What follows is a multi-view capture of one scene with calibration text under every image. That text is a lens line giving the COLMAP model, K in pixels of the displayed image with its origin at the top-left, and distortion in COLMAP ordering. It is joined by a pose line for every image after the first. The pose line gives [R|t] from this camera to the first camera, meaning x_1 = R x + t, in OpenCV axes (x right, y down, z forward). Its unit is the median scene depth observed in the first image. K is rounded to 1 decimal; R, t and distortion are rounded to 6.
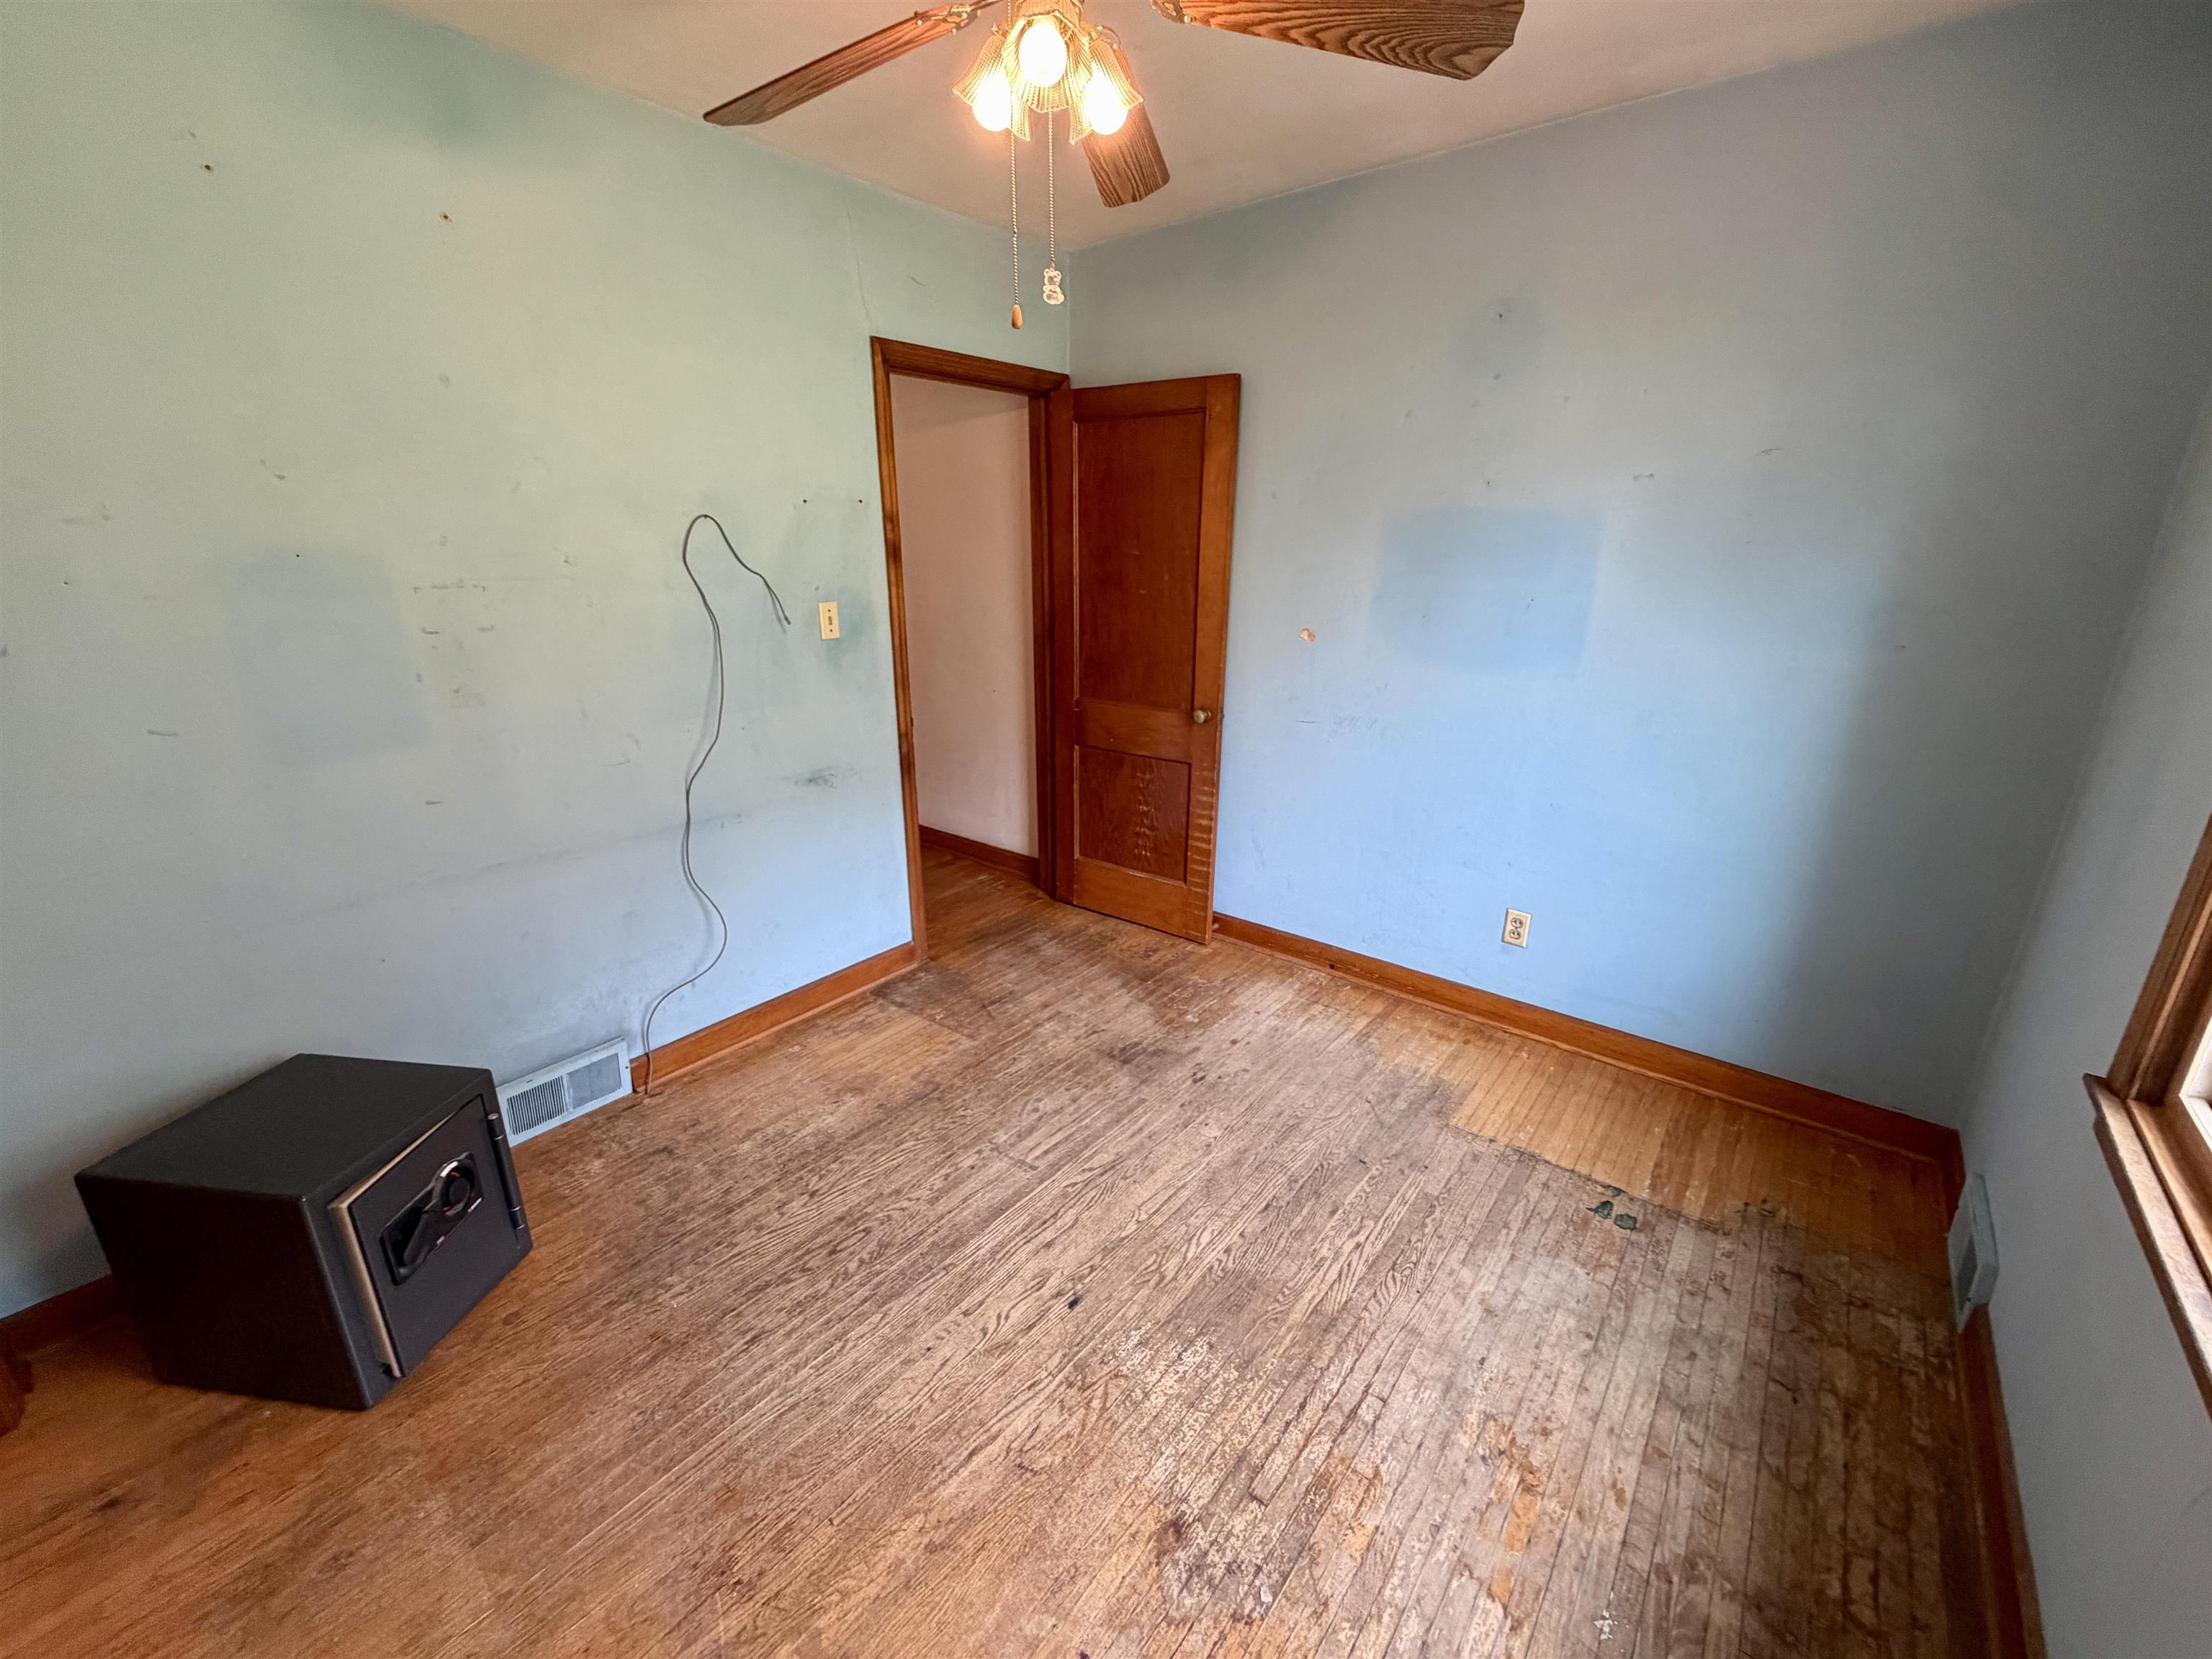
lens RADIAL K [[885.2, 0, 1097.8], [0, 885.2, 828.5], [0, 0, 1]] dist [0.001550, -0.000591]
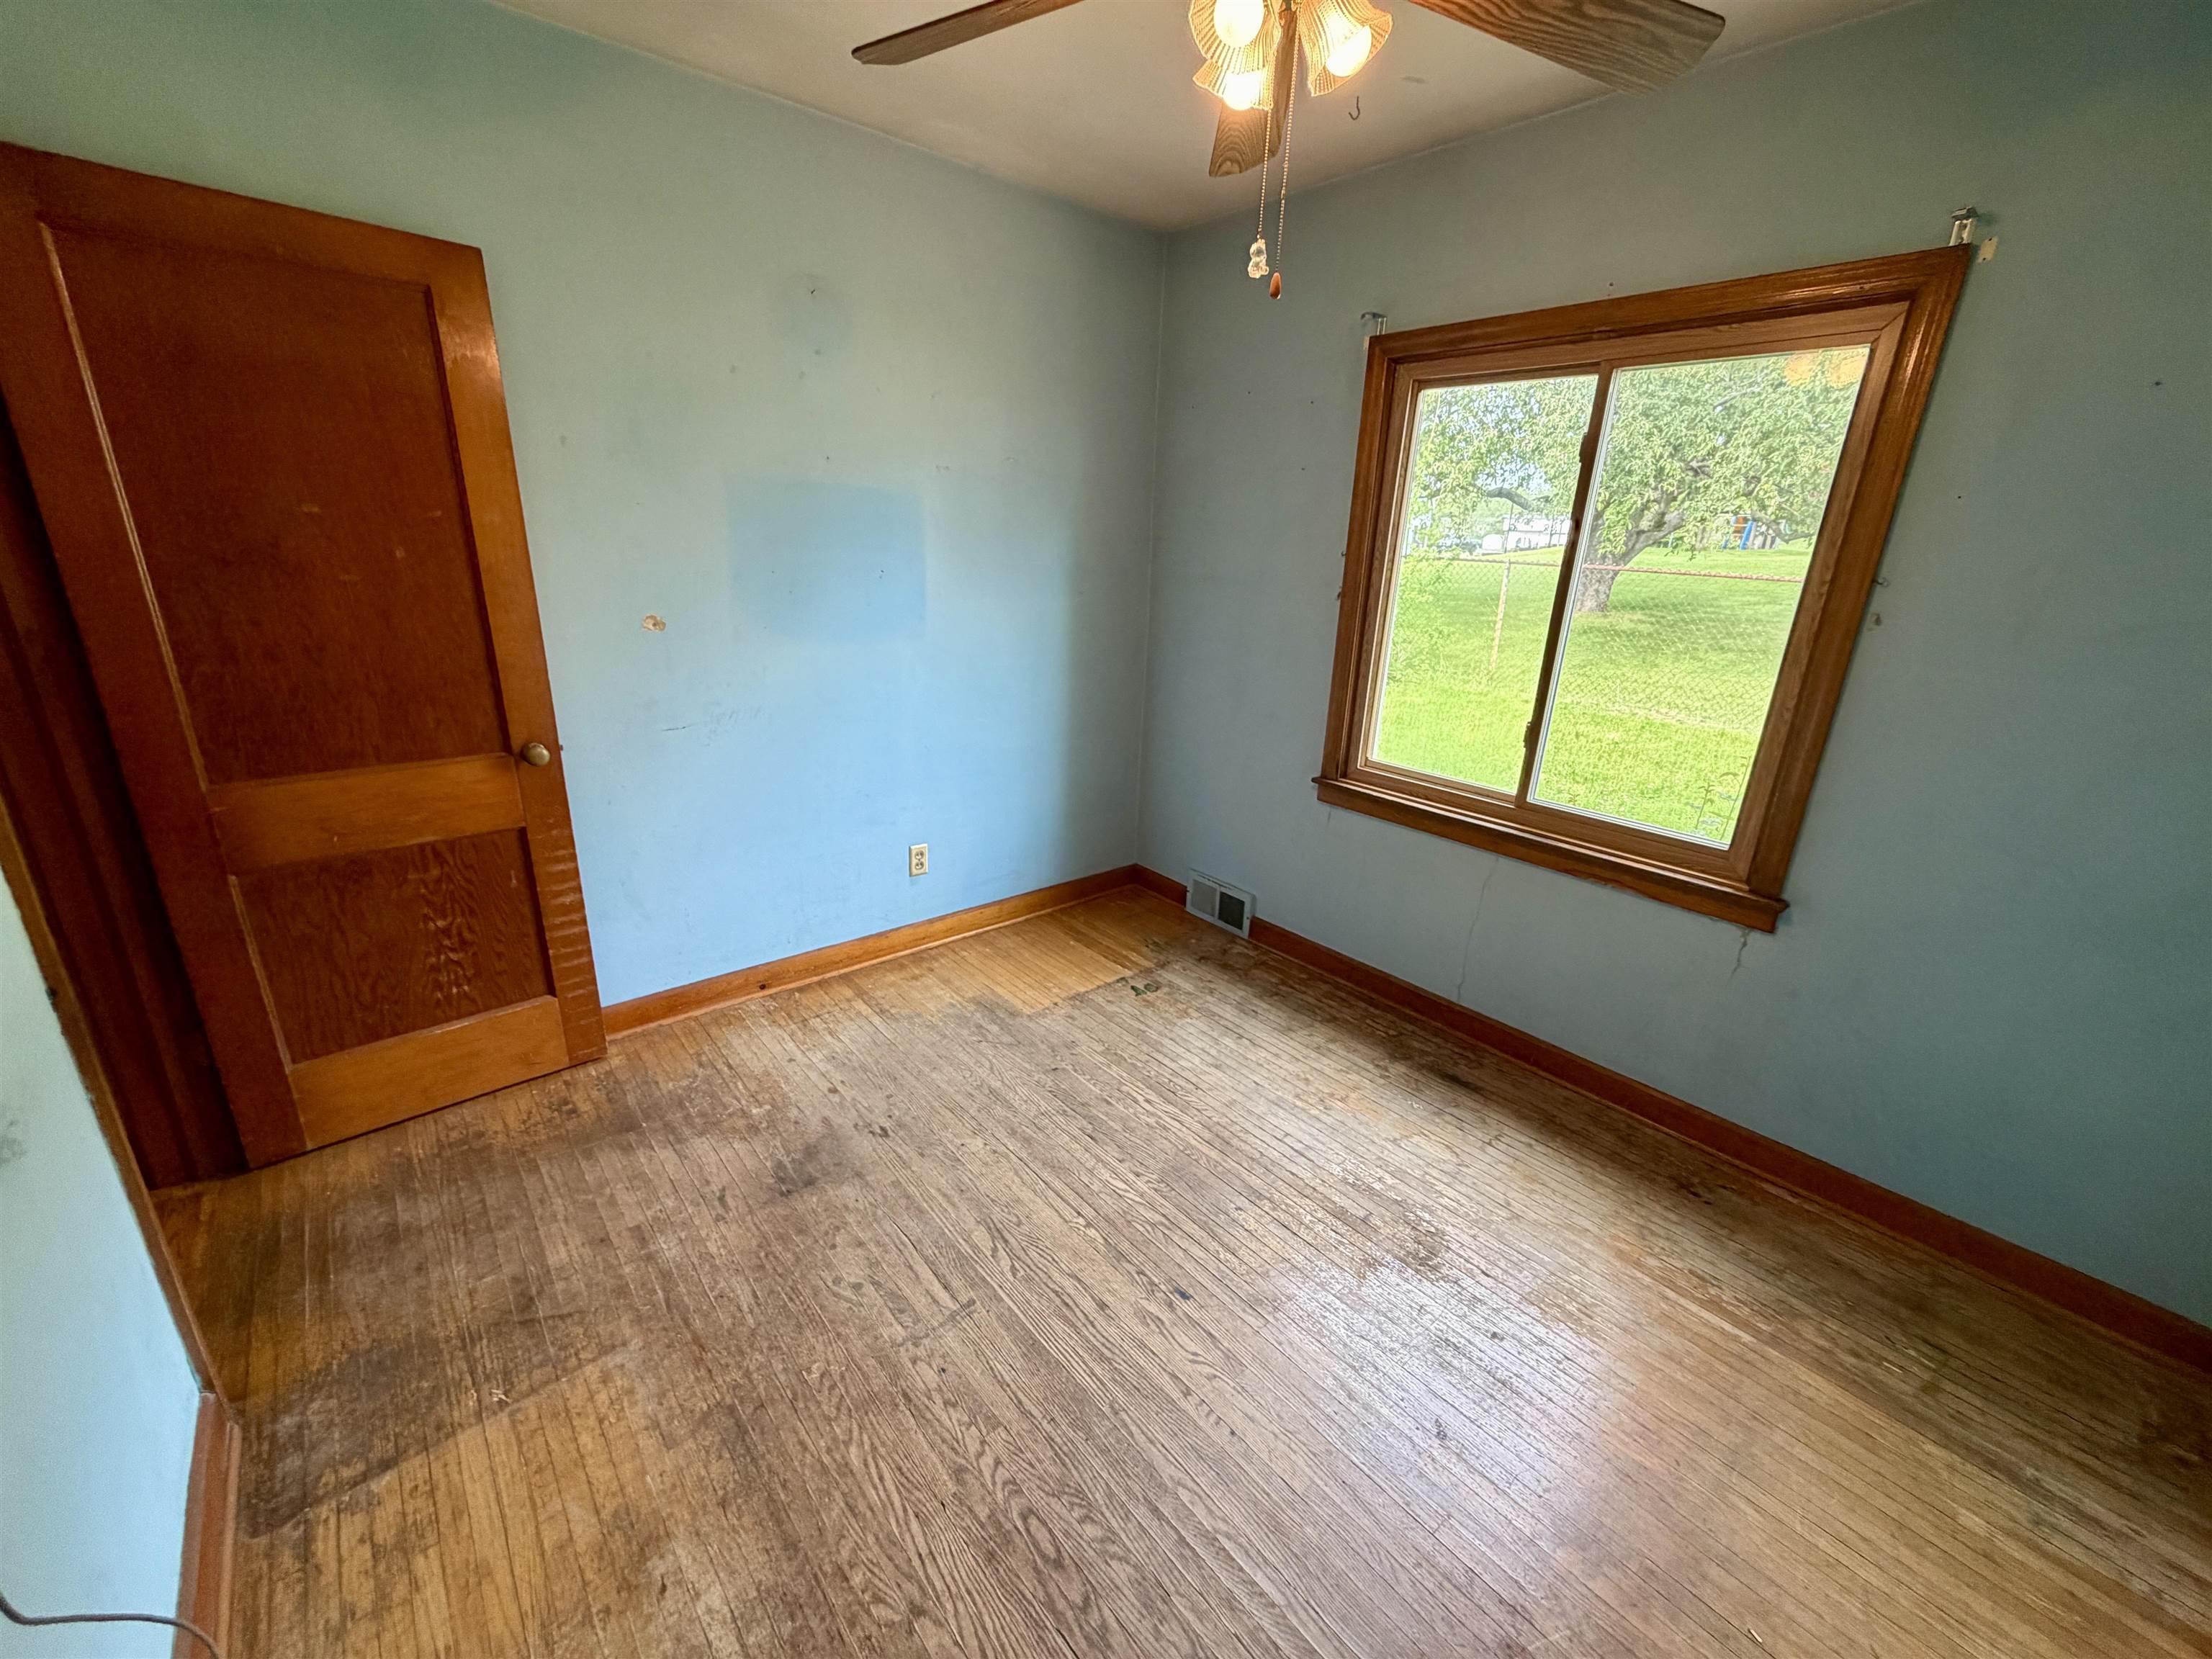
lens RADIAL K [[885.2, 0, 1097.8], [0, 885.2, 828.5], [0, 0, 1]] dist [0.001550, -0.000591]
pose [[0.179803, -0.303450, 0.935729, -0.633182], [0.265137, 0.930978, 0.250963, -0.175795], [-0.947298, 0.202973, 0.247848, 0.573029]]
